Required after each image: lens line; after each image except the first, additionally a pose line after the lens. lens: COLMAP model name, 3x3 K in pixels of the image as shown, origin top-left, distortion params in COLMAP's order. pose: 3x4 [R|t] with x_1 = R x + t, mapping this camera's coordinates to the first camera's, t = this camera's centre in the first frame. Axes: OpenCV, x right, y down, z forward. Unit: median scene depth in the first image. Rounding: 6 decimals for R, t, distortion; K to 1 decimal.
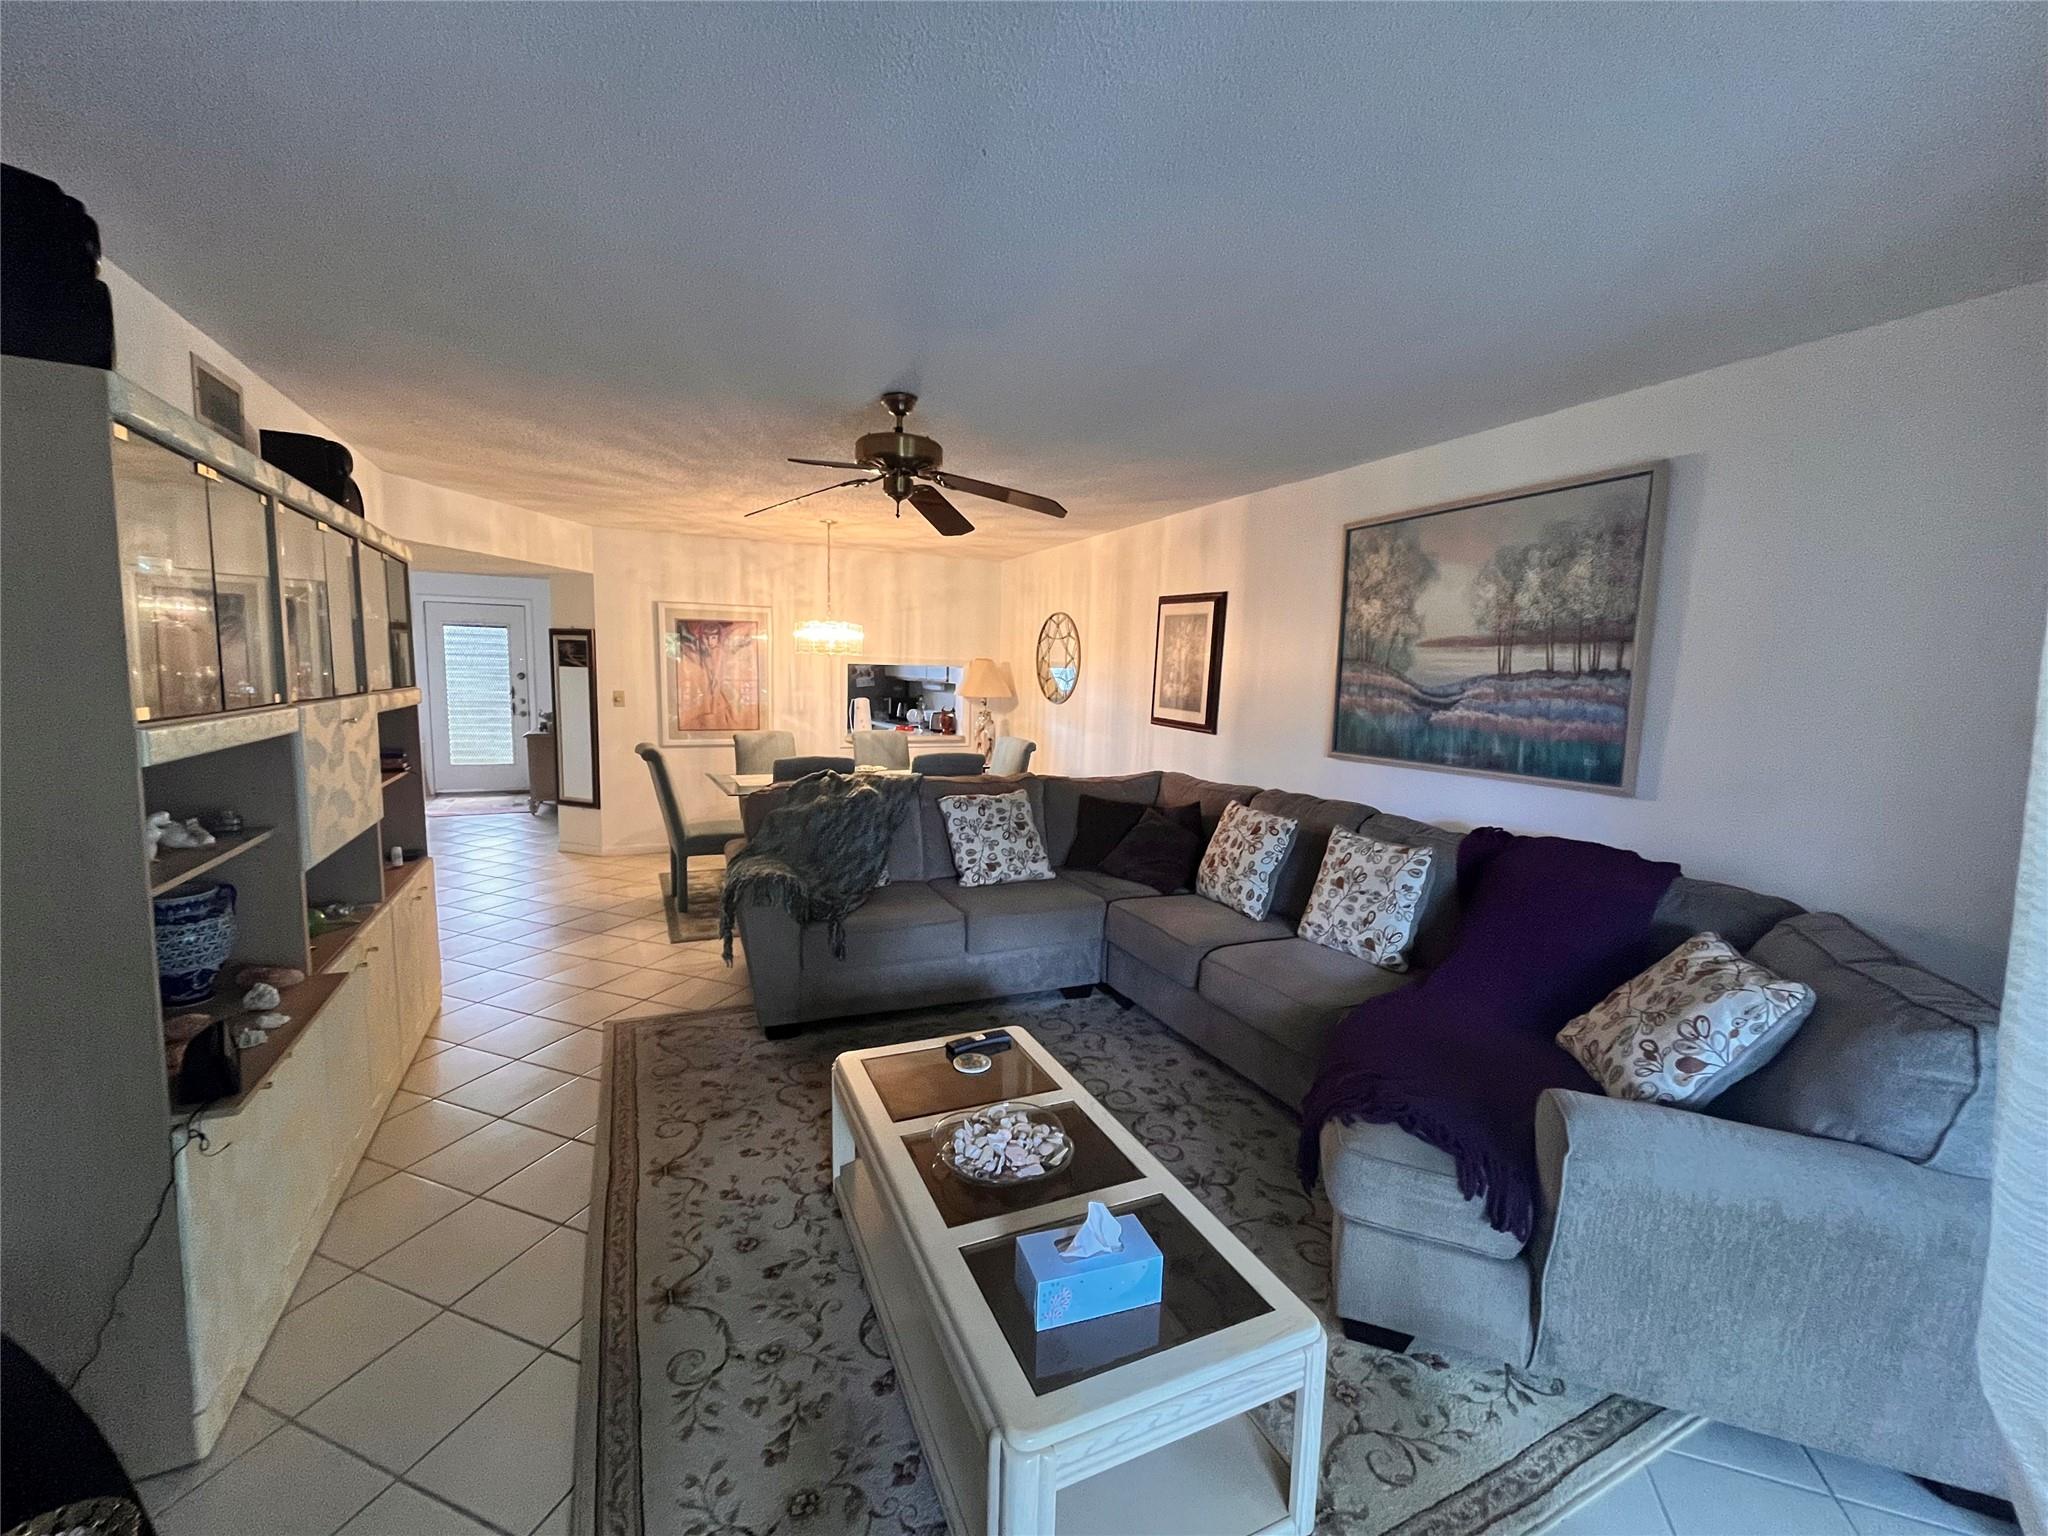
lens RADIAL K [[826.7, 0, 1024.0], [0, 826.7, 768.0], [0, 0, 1]] dist [-0.000285, -0.000017]
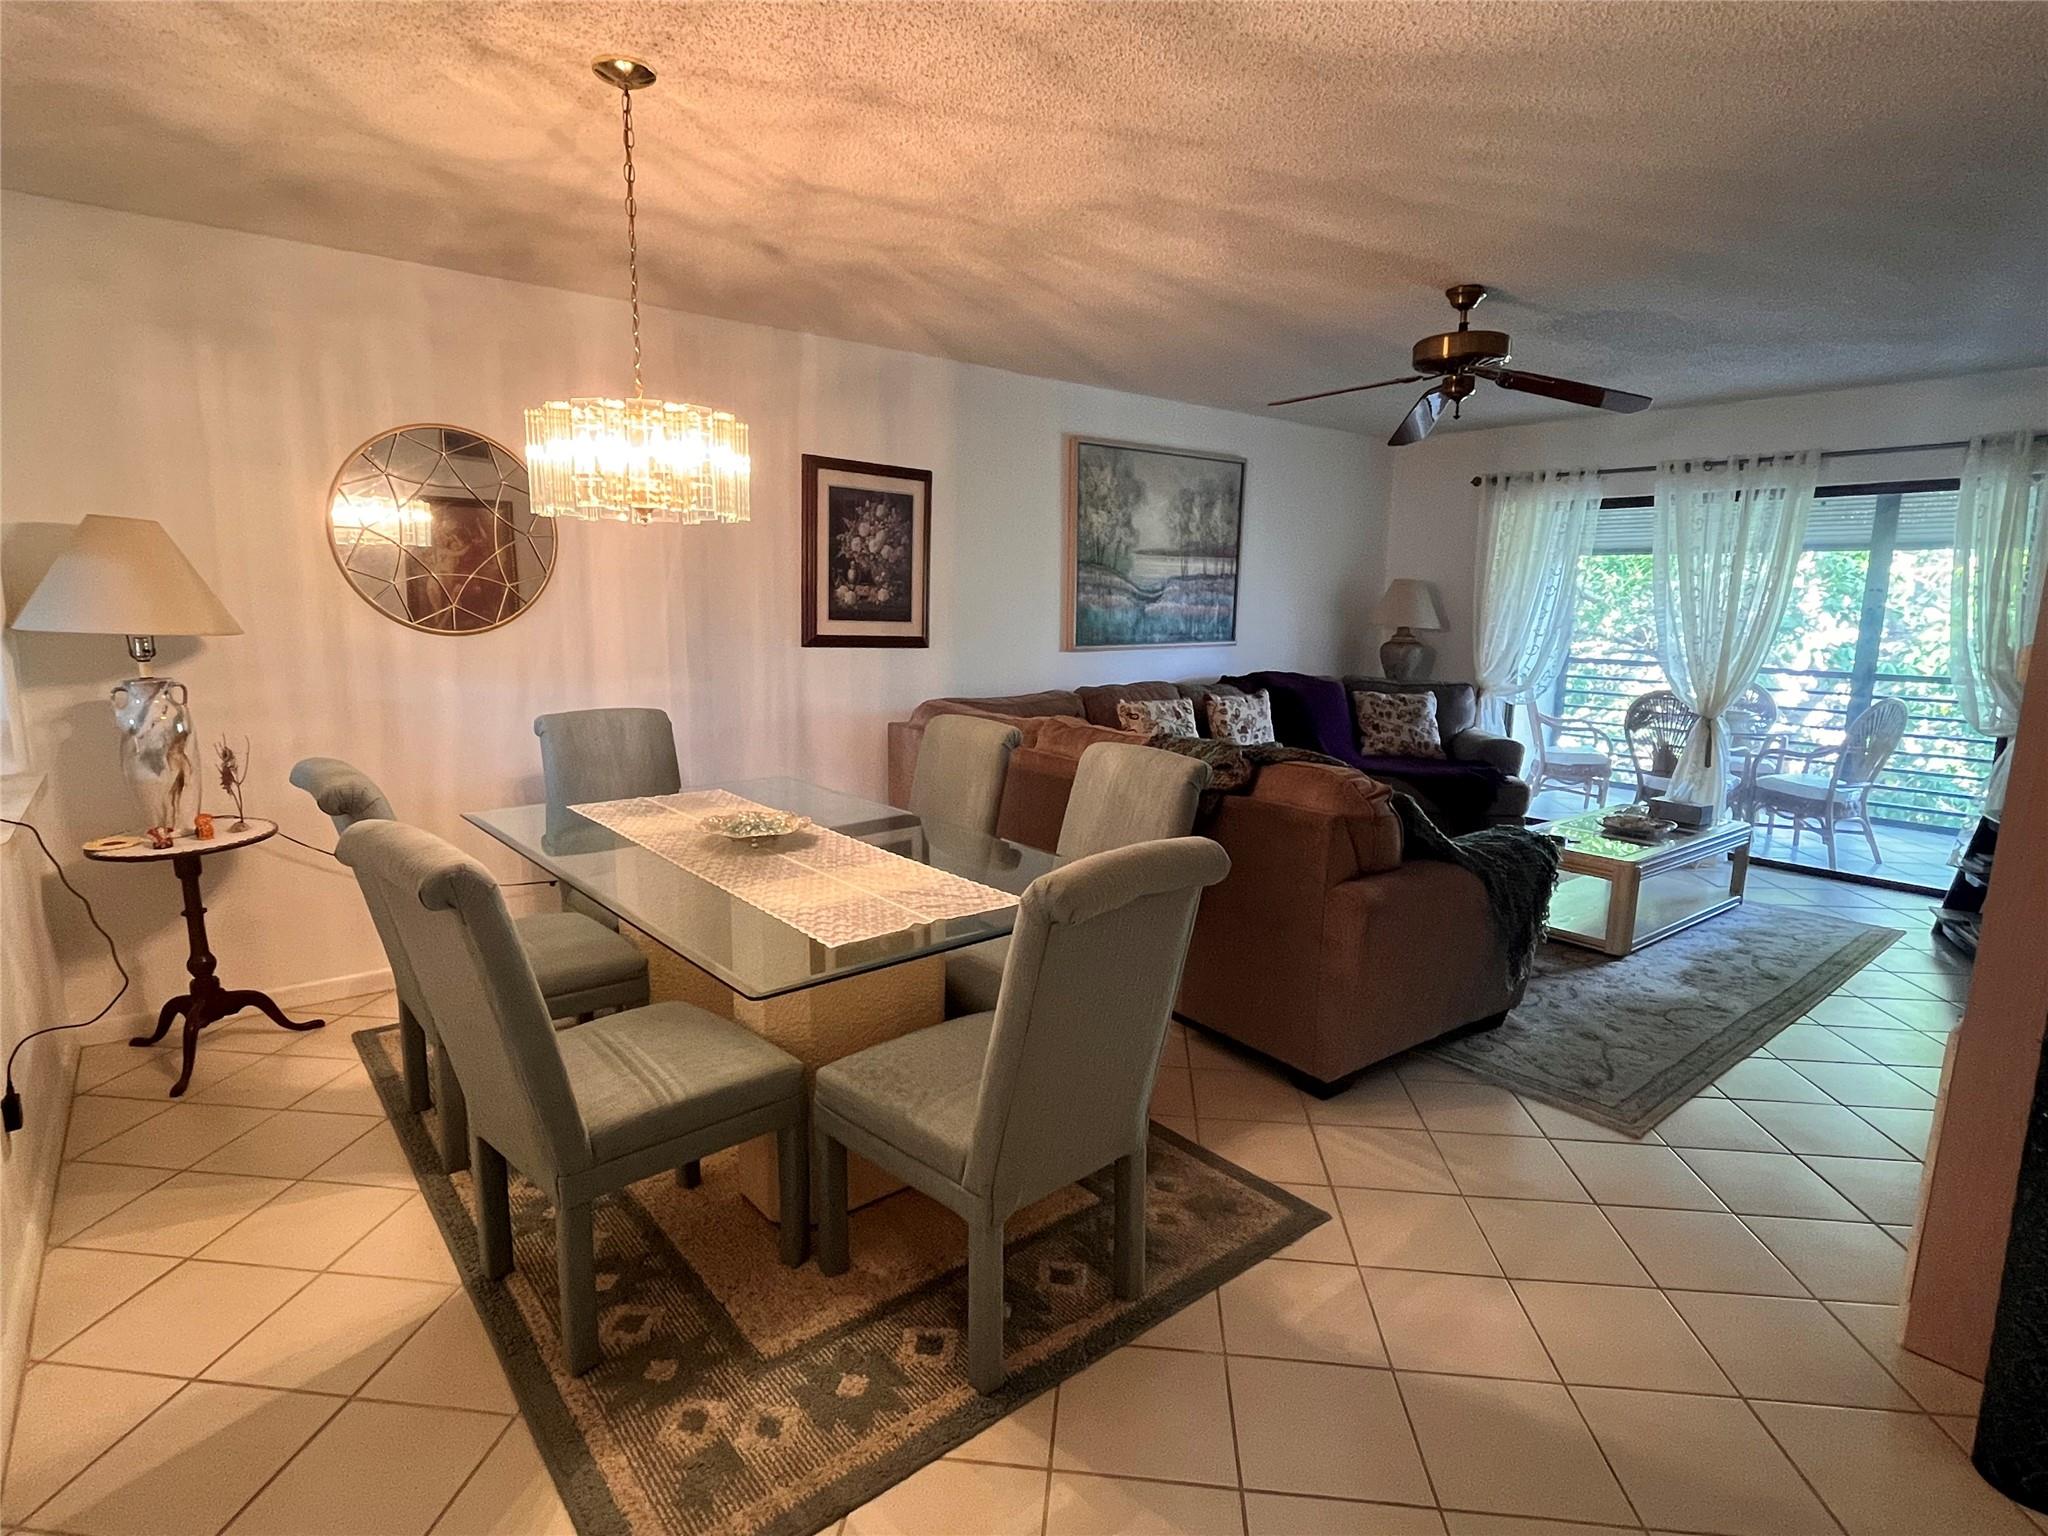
lens RADIAL K [[1042.6, 0, 1024.0], [0, 1042.6, 768.0], [0, 0, 1]] dist [-0.000503, -0.000035]
pose [[-0.233978, -0.191892, 0.953117, -1.101143], [0.092328, 0.971513, 0.218261, -0.195946], [-0.967848, 0.139067, -0.209596, 1.572449]]
